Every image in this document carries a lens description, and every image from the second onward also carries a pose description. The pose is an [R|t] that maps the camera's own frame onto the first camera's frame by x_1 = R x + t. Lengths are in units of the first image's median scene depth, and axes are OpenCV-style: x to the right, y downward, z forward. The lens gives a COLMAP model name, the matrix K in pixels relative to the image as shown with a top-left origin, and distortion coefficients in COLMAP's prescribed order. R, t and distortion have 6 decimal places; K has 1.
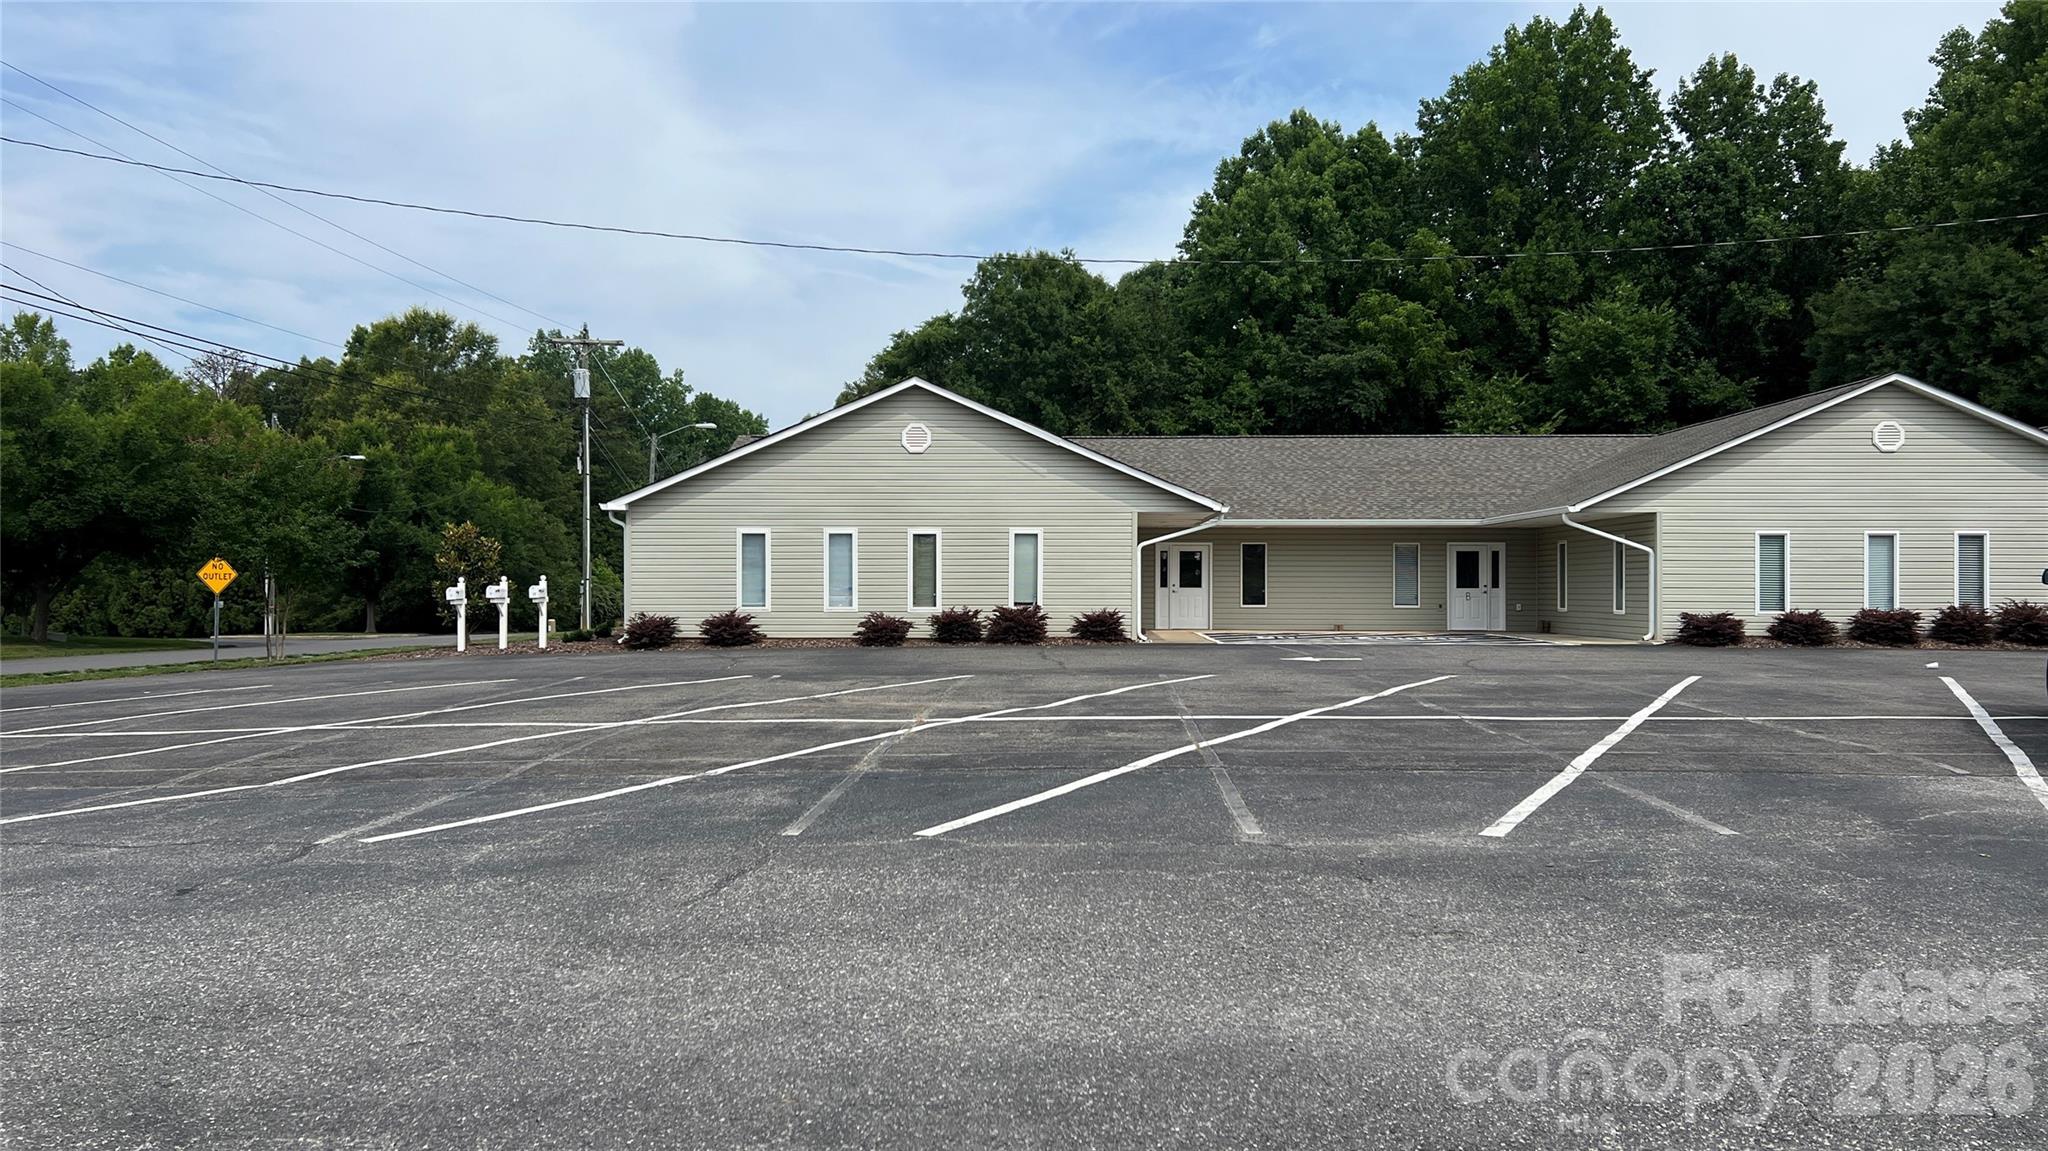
lens RADIAL K [[1505.6, 0, 966.4], [0, 1505.6, 581.1], [0, 0, 1]] dist [0.017528, -0.001341]
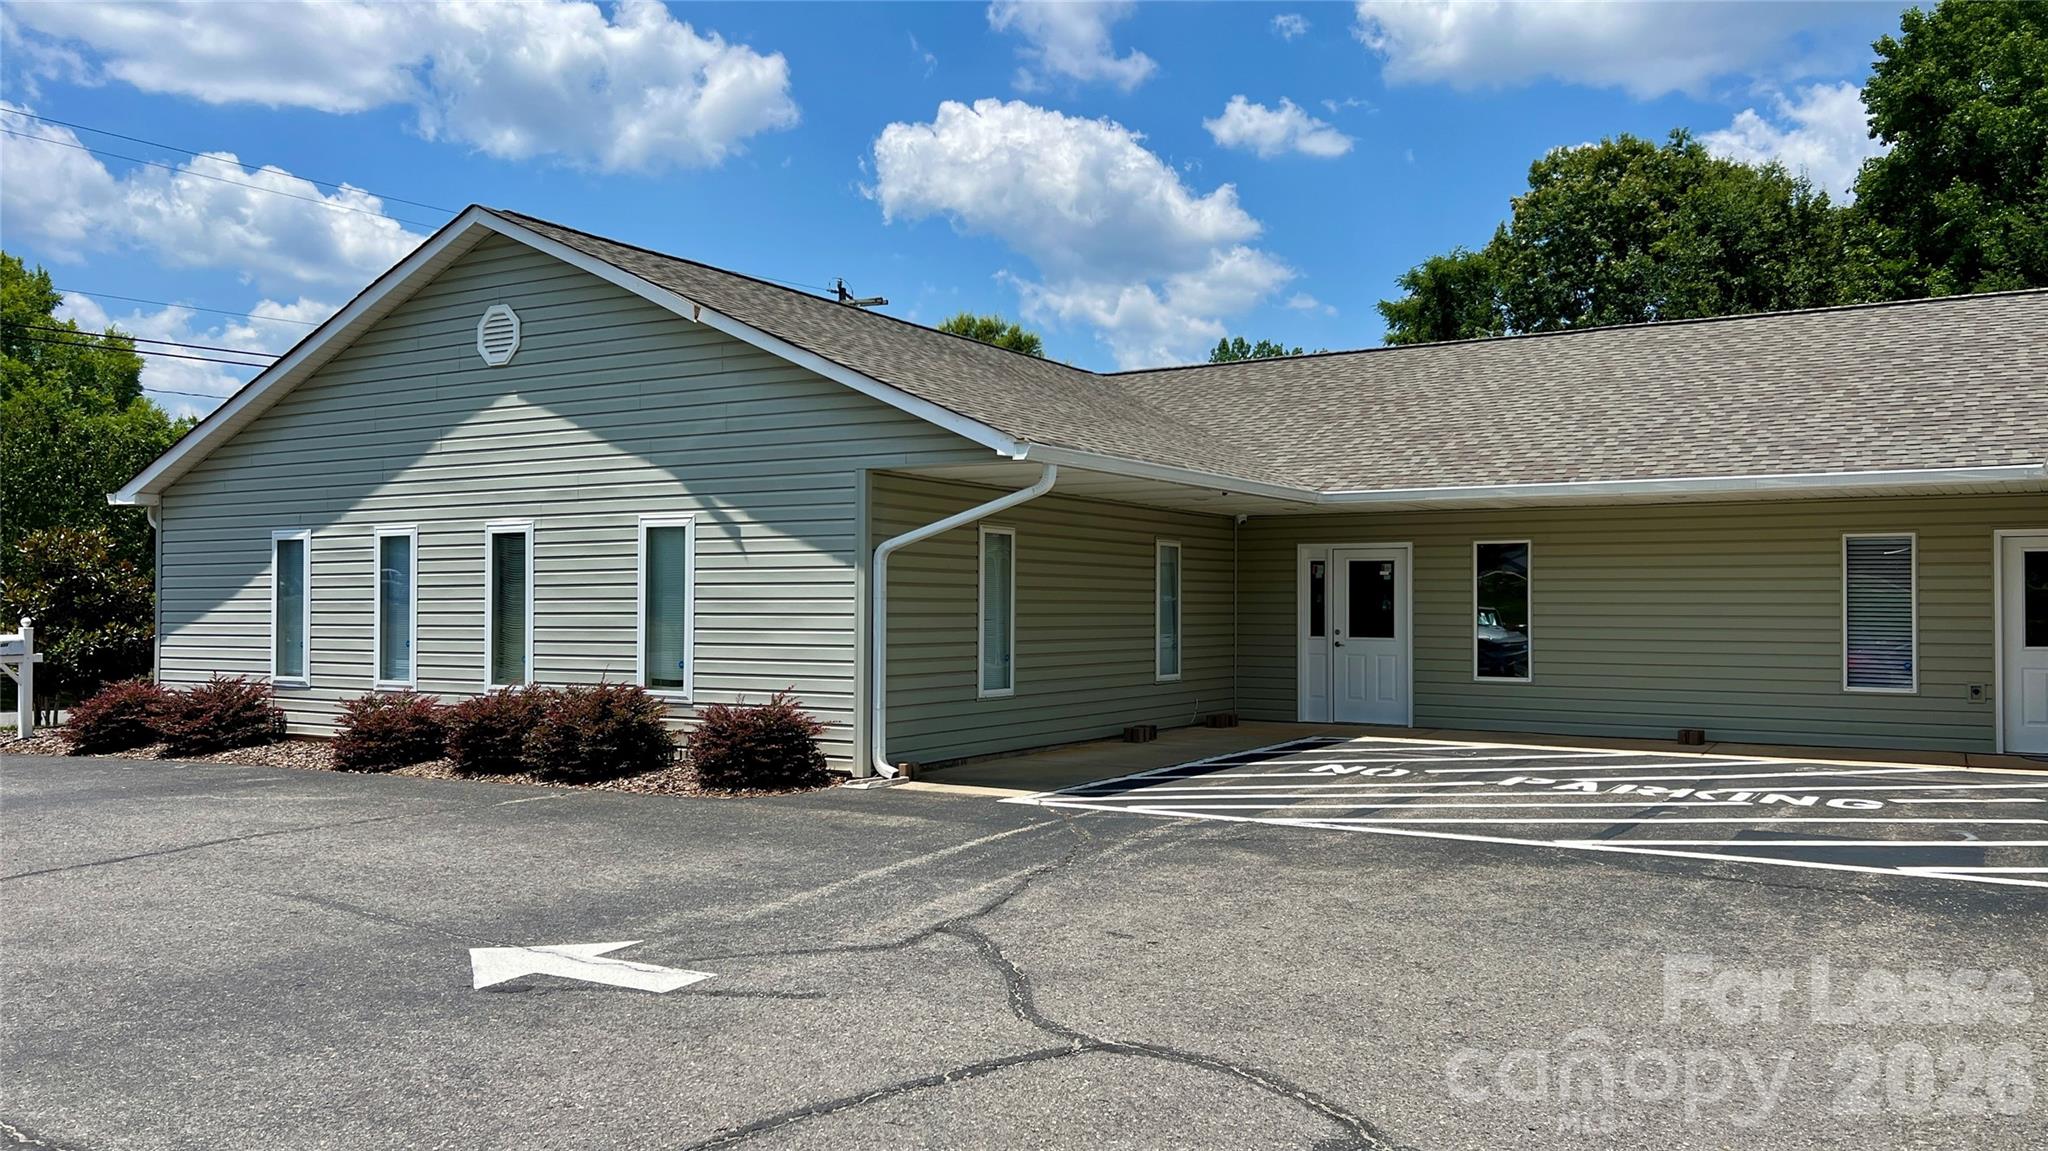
lens RADIAL K [[1481.1, 0, 1024.0], [0, 1481.1, 575.5], [0, 0, 1]] dist [-0.001490, 0.001258]
pose [[0.874119, -0.009062, -0.485627, 0.349235], [0.001925, 0.999883, -0.015194, -0.010188], [0.485708, 0.012346, 0.874034, 0.663574]]
